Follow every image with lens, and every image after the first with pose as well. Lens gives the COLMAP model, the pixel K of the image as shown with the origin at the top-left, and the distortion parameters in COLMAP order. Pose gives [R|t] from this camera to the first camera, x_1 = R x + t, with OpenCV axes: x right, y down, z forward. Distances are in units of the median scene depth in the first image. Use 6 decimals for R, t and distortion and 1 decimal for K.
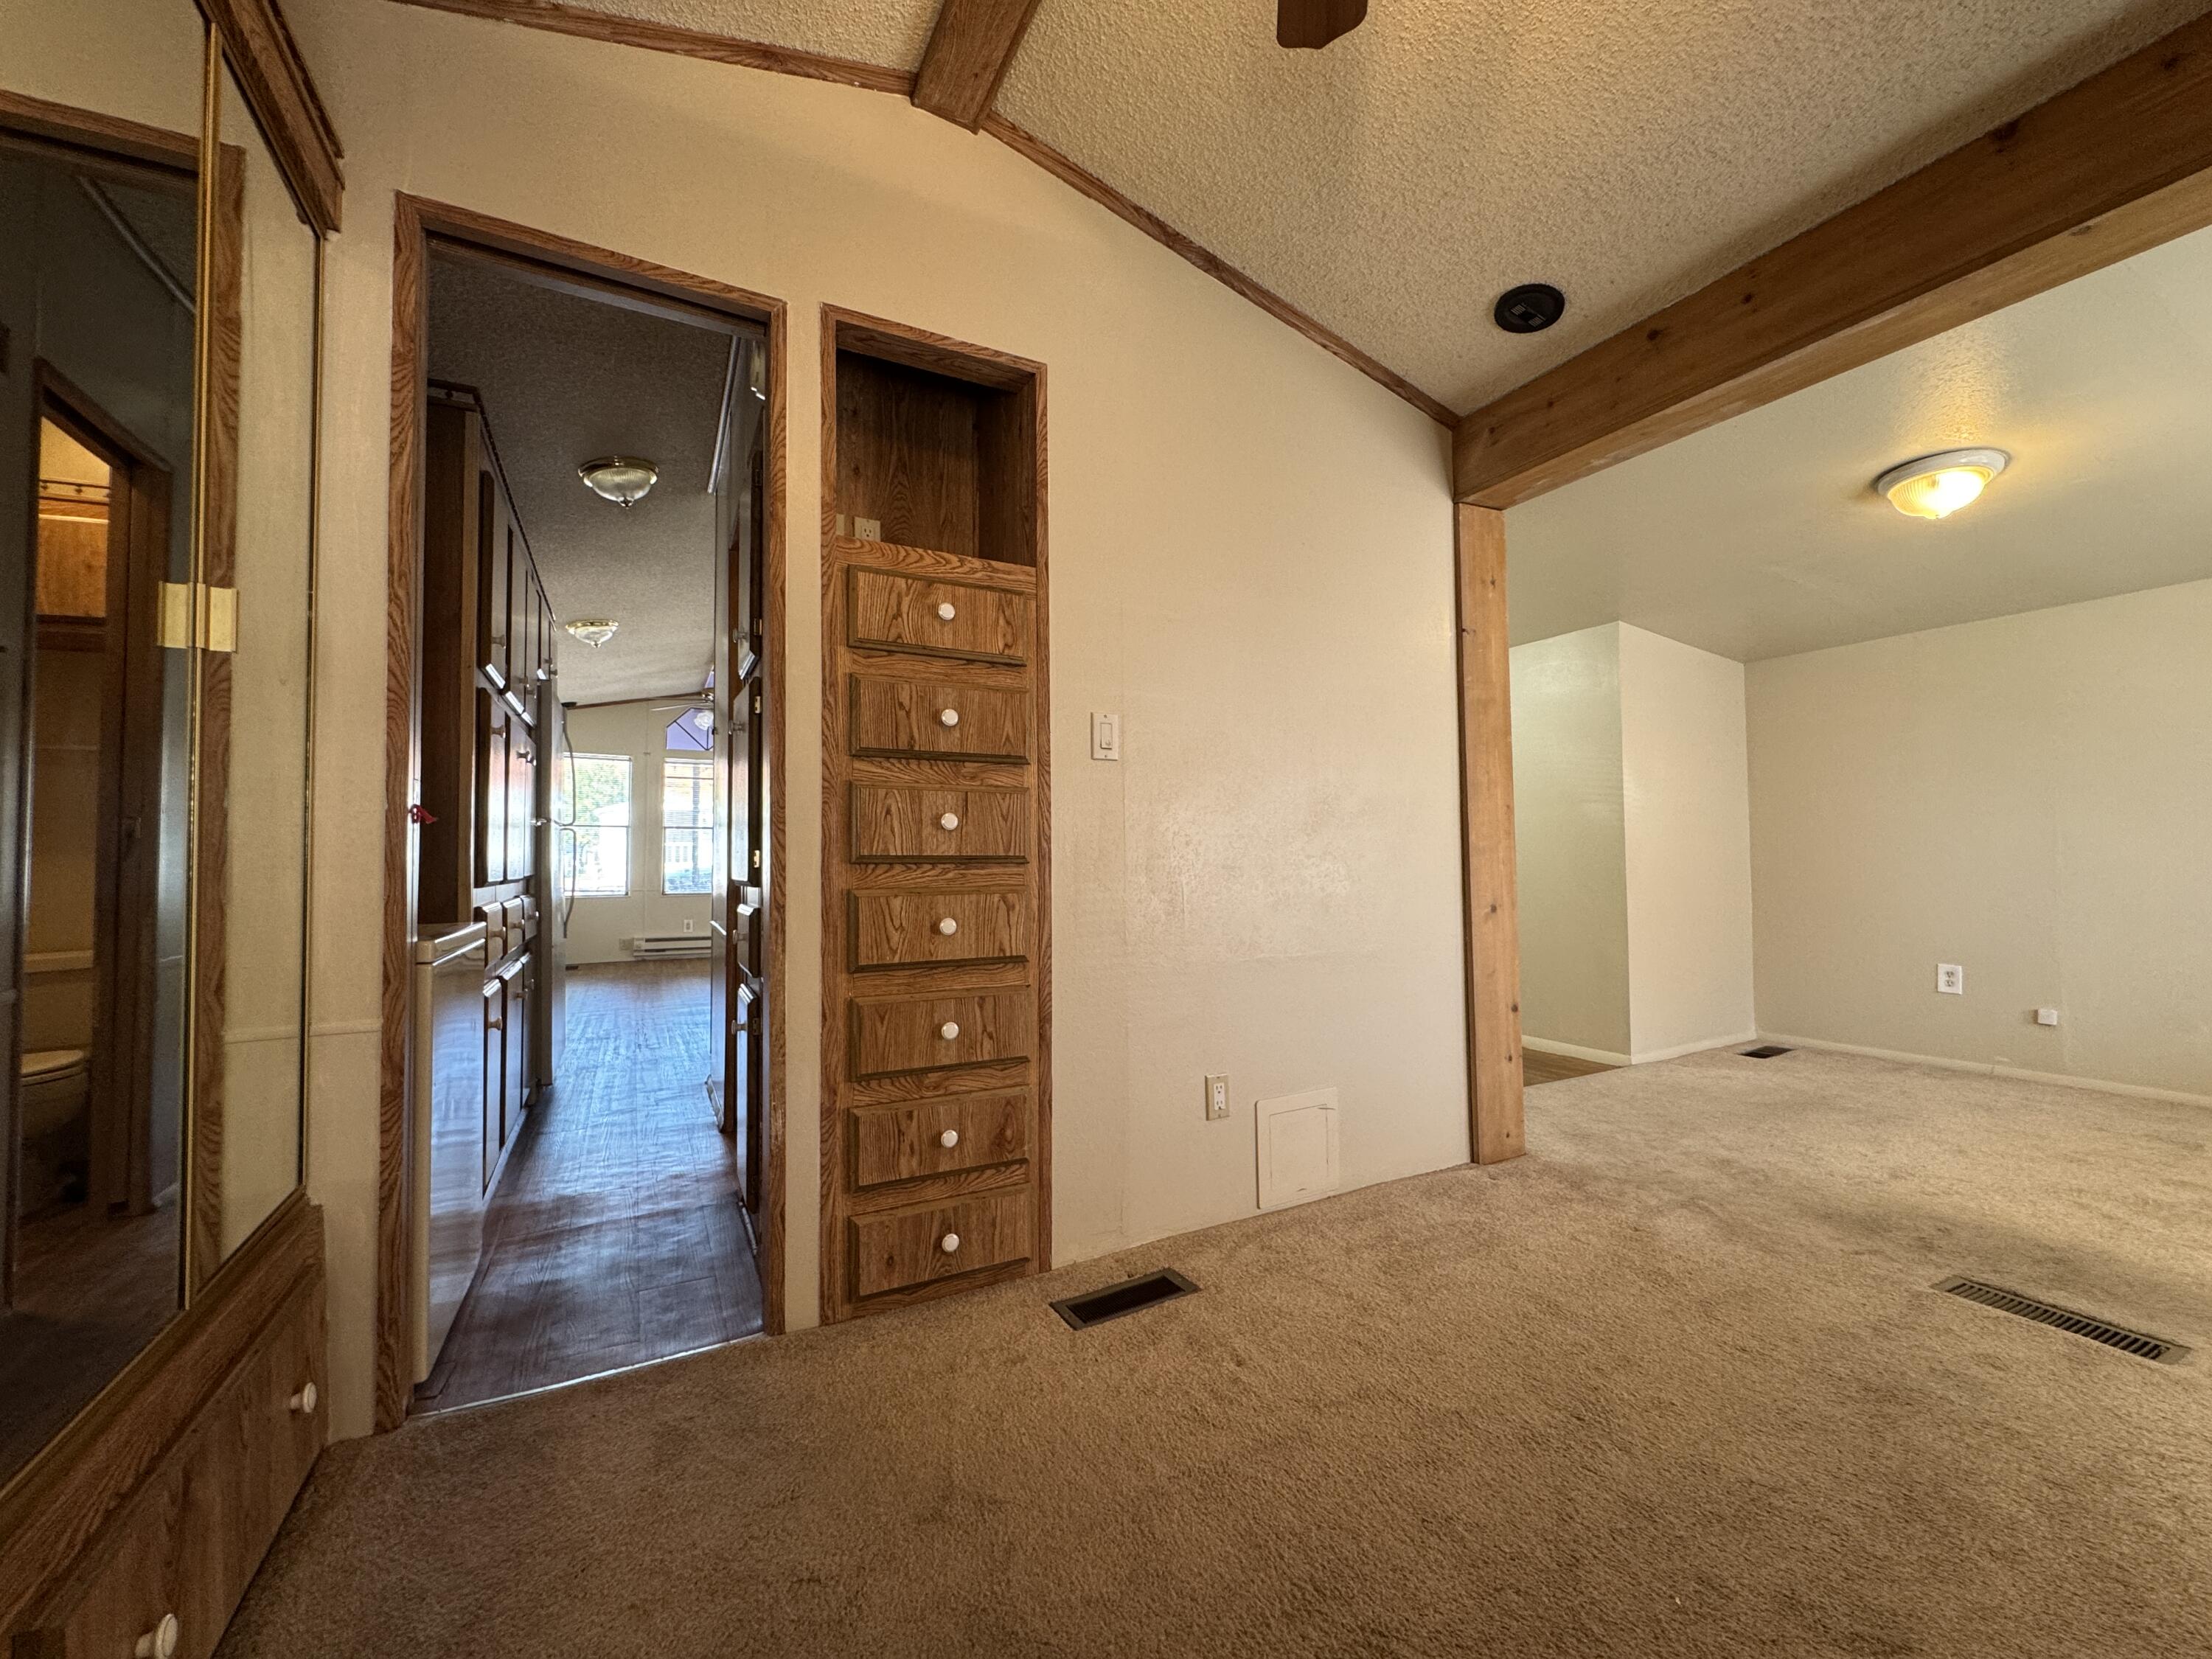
lens RADIAL K [[884.2, 0, 1106.6], [0, 884.2, 828.3], [0, 0, 1]] dist [-0.000804, -0.000136]
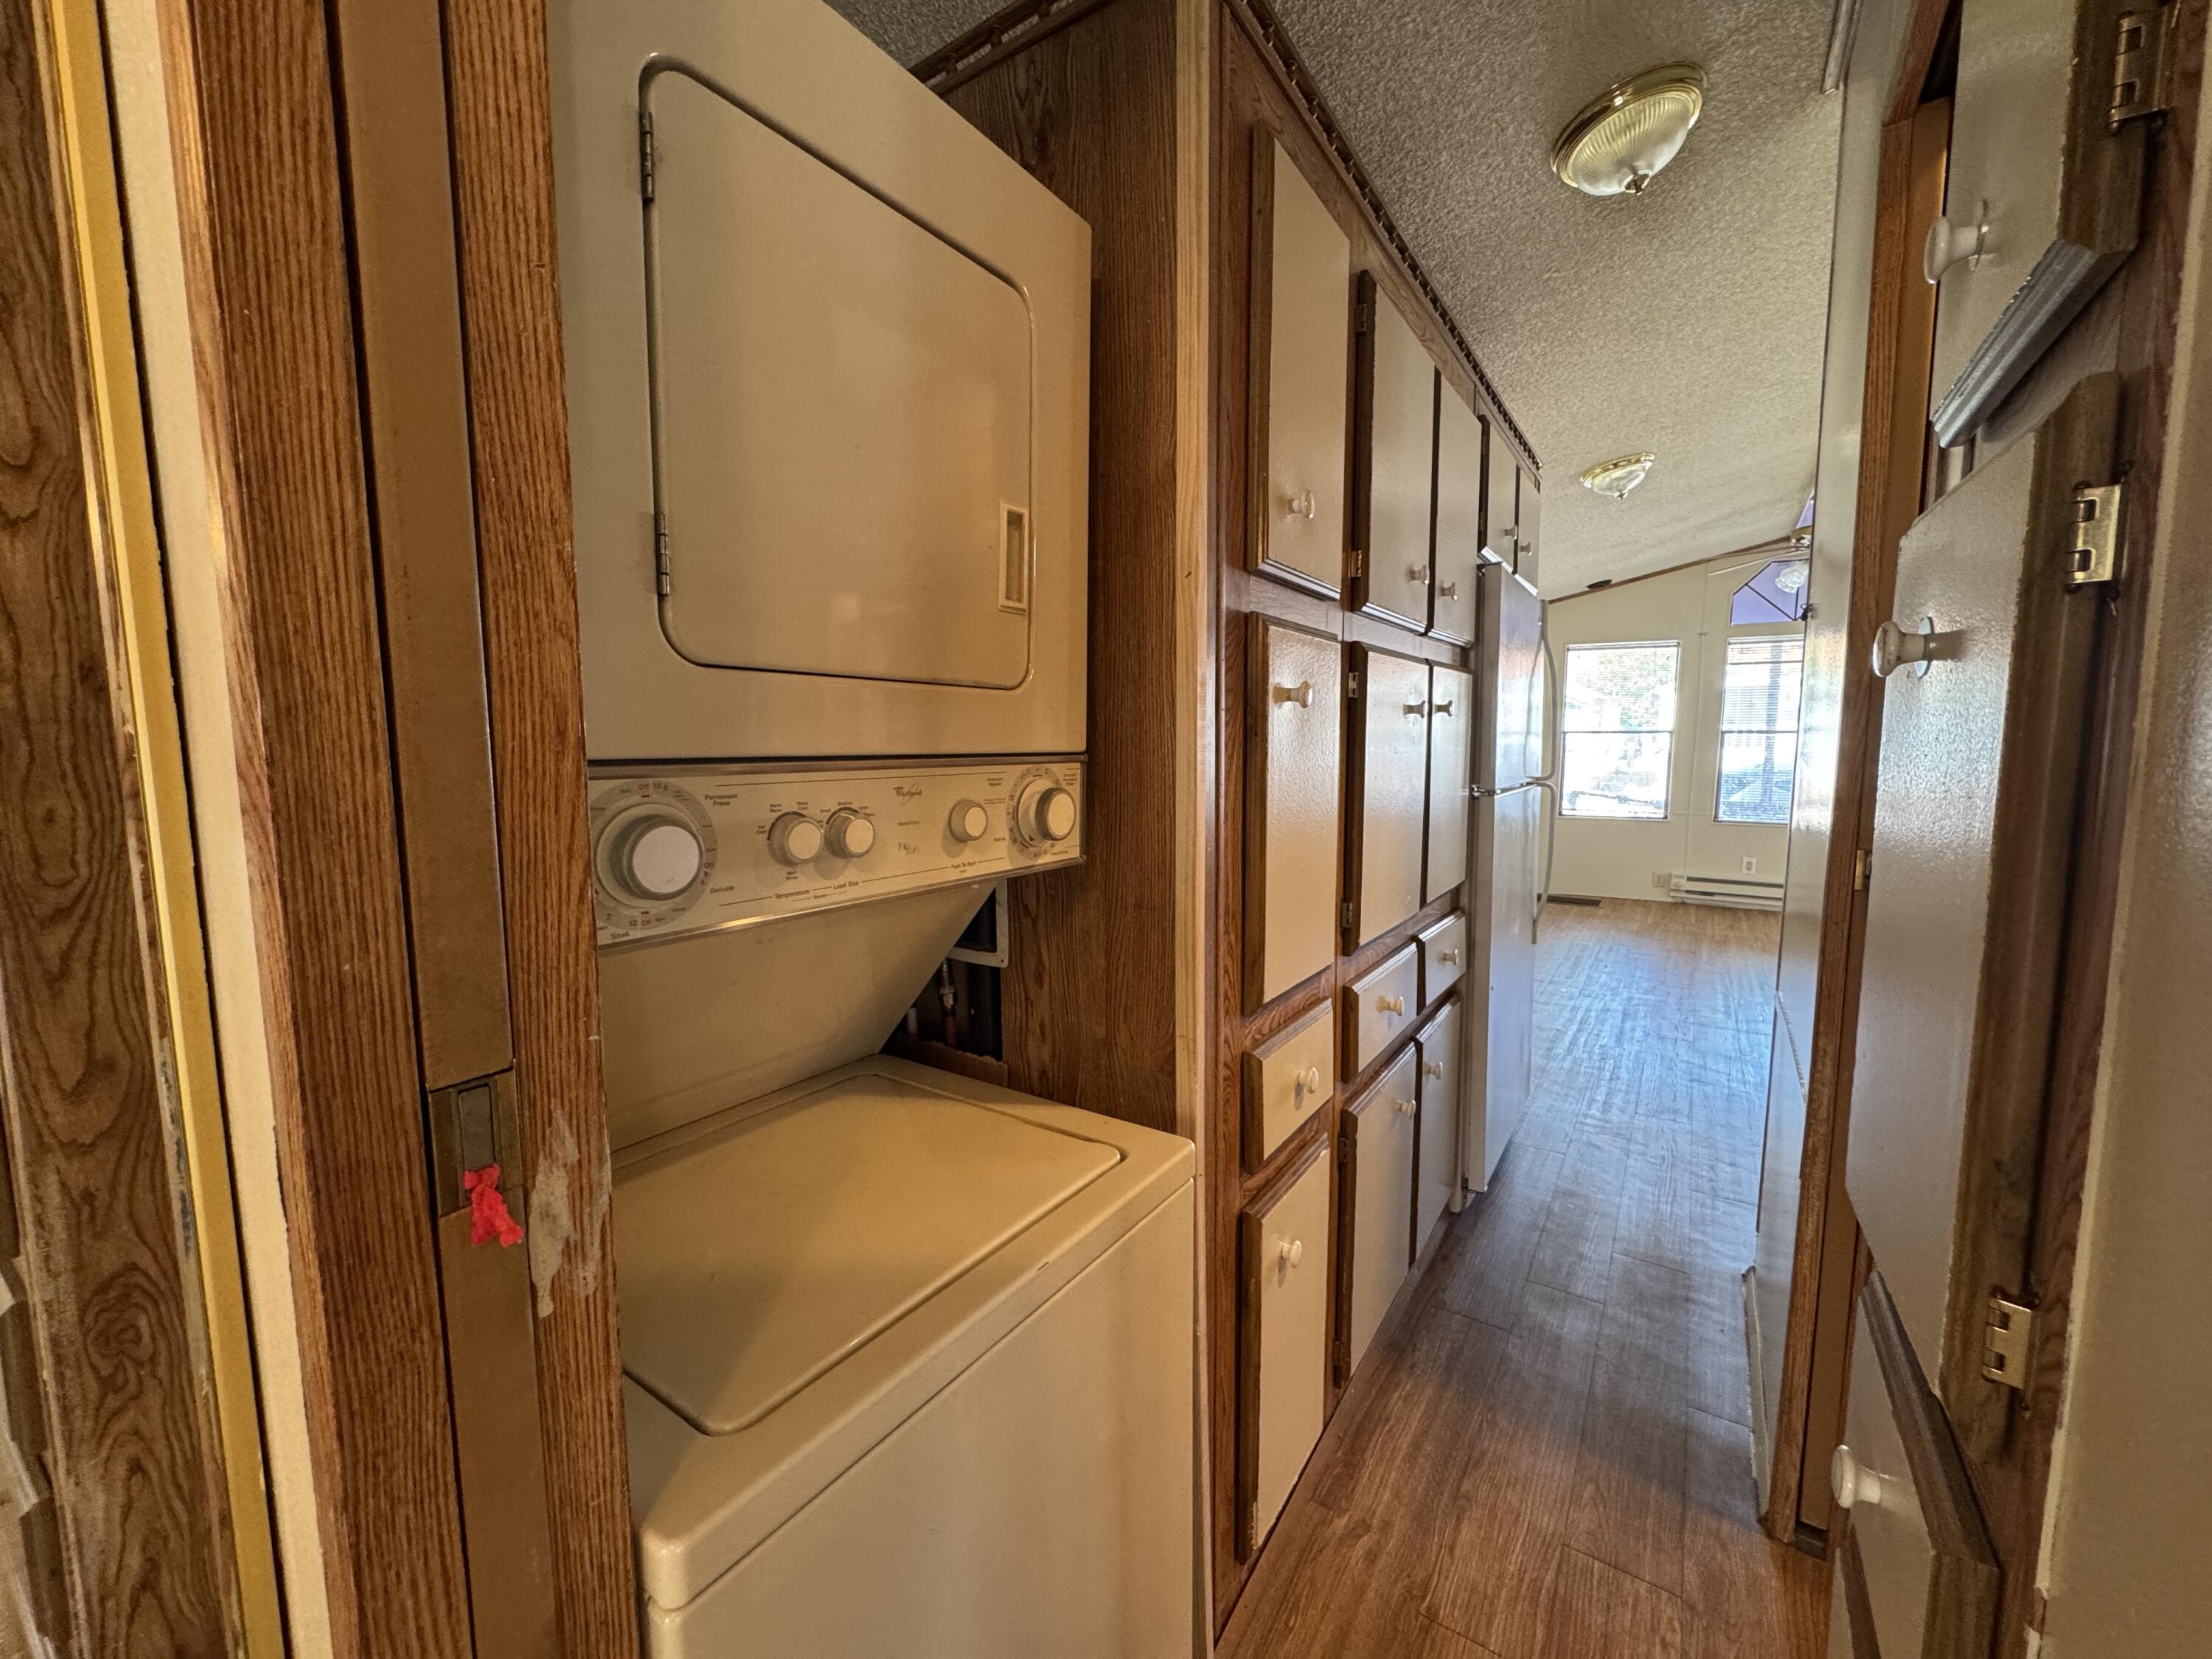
lens RADIAL K [[884.2, 0, 1105.2], [0, 884.2, 828.3], [0, 0, 1]] dist [-0.000804, -0.000136]
pose [[0.470381, 0.097309, -0.877082, -0.120713], [0.027264, 0.991825, 0.124662, -0.041333], [0.882042, -0.082551, 0.463882, 0.273868]]
